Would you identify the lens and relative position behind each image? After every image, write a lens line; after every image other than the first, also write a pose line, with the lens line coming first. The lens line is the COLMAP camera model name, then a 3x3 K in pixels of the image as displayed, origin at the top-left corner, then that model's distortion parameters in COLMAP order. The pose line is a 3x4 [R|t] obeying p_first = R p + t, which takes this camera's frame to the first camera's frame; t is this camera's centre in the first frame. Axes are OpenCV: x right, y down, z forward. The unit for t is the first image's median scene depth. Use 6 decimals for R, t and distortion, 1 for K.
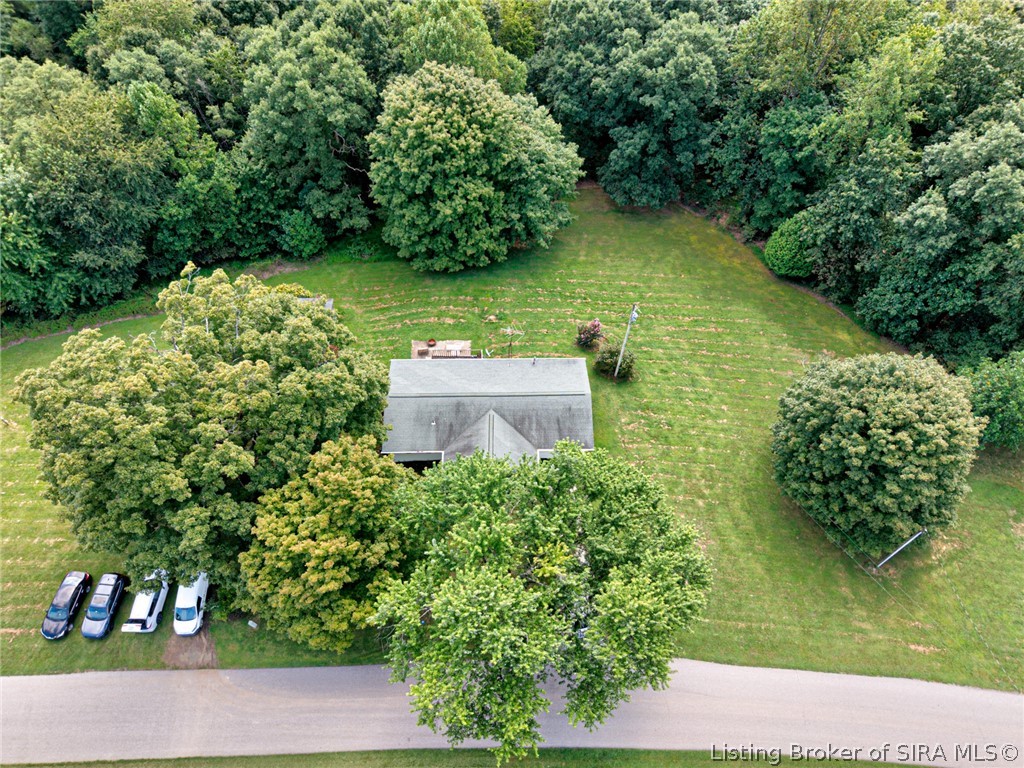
lens RADIAL K [[690.6, 0, 512.0], [0, 690.6, 384.0], [0, 0, 1]] dist [0.024269, -0.003055]
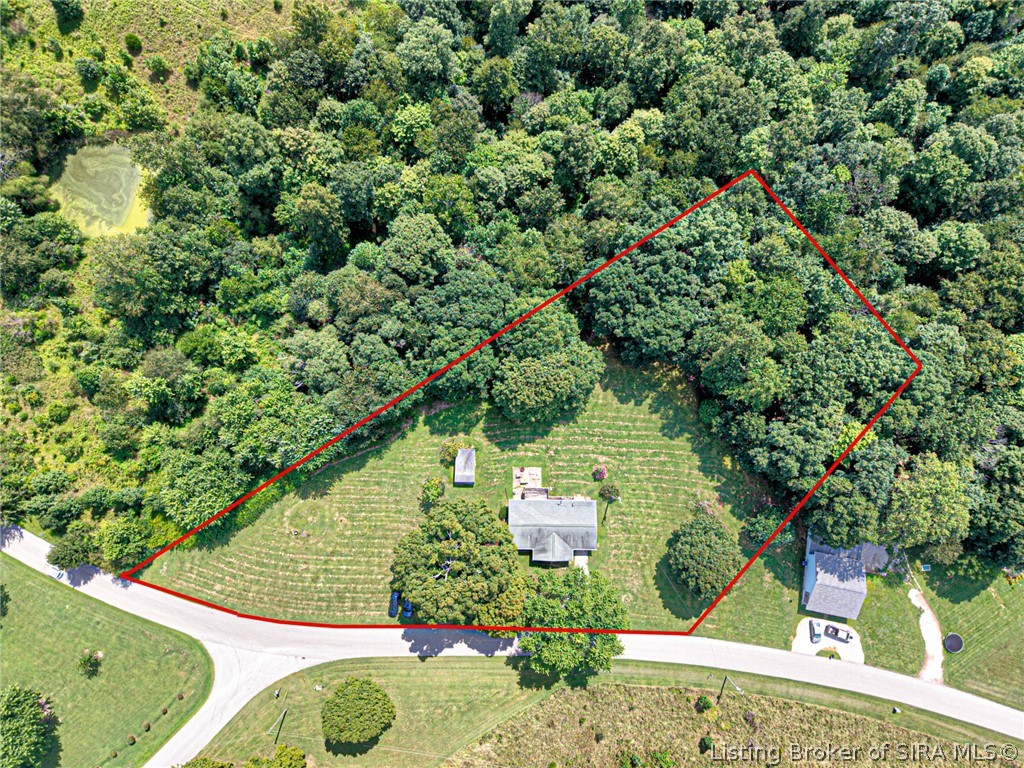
lens RADIAL K [[690.6, 0, 512.0], [0, 690.6, 384.0], [0, 0, 1]] dist [0.024269, -0.003055]
pose [[0.999586, 0.025411, -0.013466, -0.137469], [-0.015409, 0.868614, 0.495250, -1.414053], [0.024282, -0.494837, 0.868646, -0.717302]]
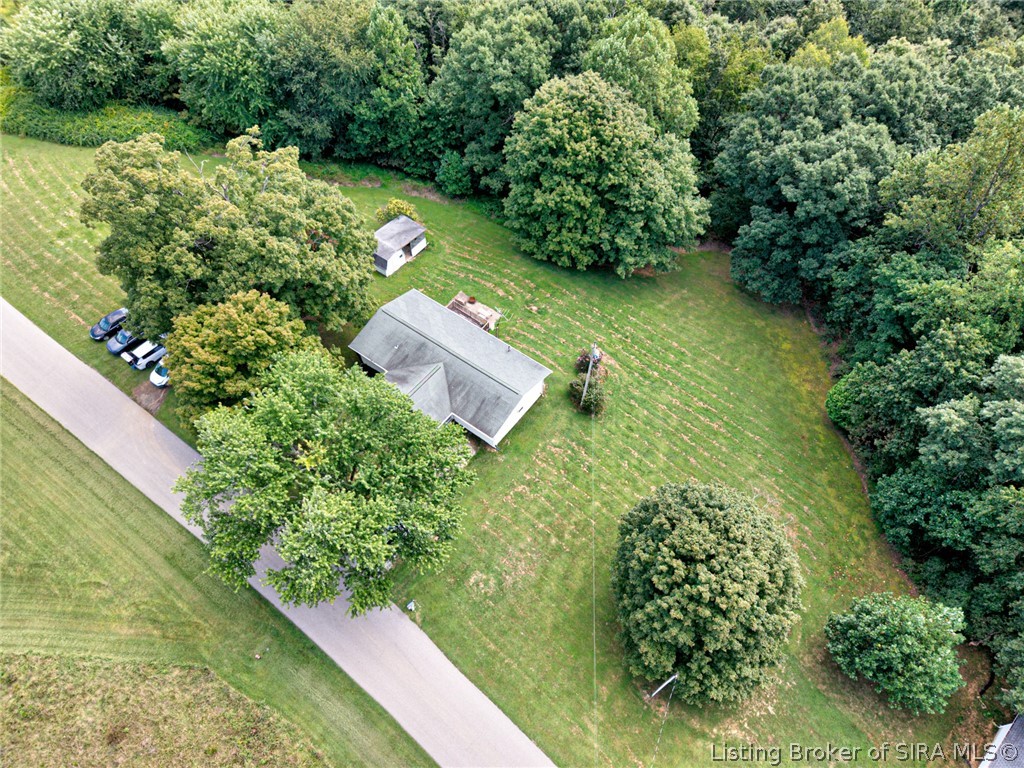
lens RADIAL K [[690.6, 0, 512.0], [0, 690.6, 384.0], [0, 0, 1]] dist [0.024269, -0.003055]
pose [[0.792370, 0.499665, -0.349977, 0.425996], [-0.504361, 0.859306, 0.084931, -0.076977], [0.343175, 0.109218, 0.932900, -0.001662]]
